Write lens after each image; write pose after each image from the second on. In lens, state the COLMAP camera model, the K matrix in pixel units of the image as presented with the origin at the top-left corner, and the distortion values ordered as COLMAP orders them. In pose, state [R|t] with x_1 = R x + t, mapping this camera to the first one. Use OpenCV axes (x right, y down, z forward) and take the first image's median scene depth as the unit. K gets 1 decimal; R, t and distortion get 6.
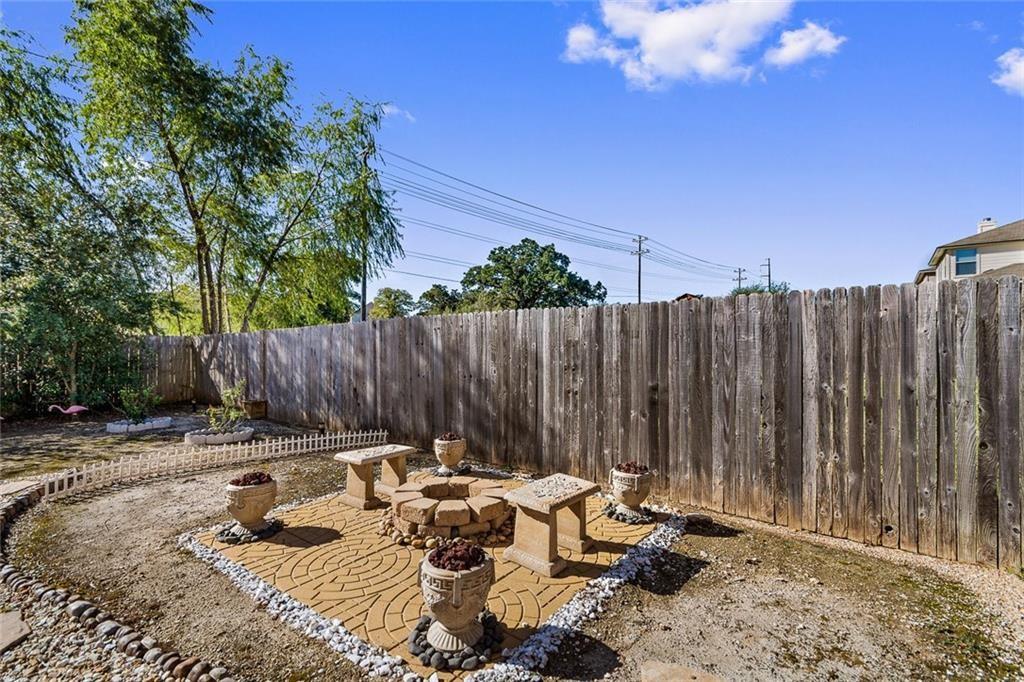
lens RADIAL K [[461.0, 0, 507.9], [0, 461.0, 338.0], [0, 0, 1]] dist [0.000450, 0.000238]
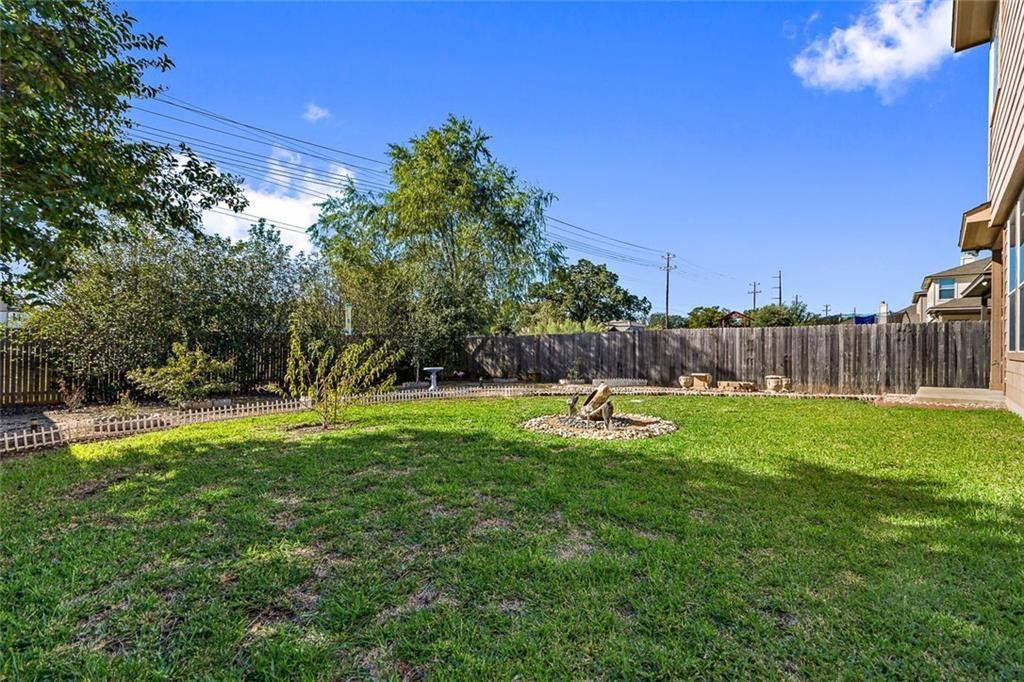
lens RADIAL K [[461.0, 0, 516.0], [0, 461.0, 343.3], [0, 0, 1]] dist [0.000450, 0.000238]
pose [[0.999918, 0.012706, -0.001402, -1.229656], [-0.012711, 0.999910, -0.004185, 0.054041], [0.001349, 0.004203, 0.999990, -1.701688]]
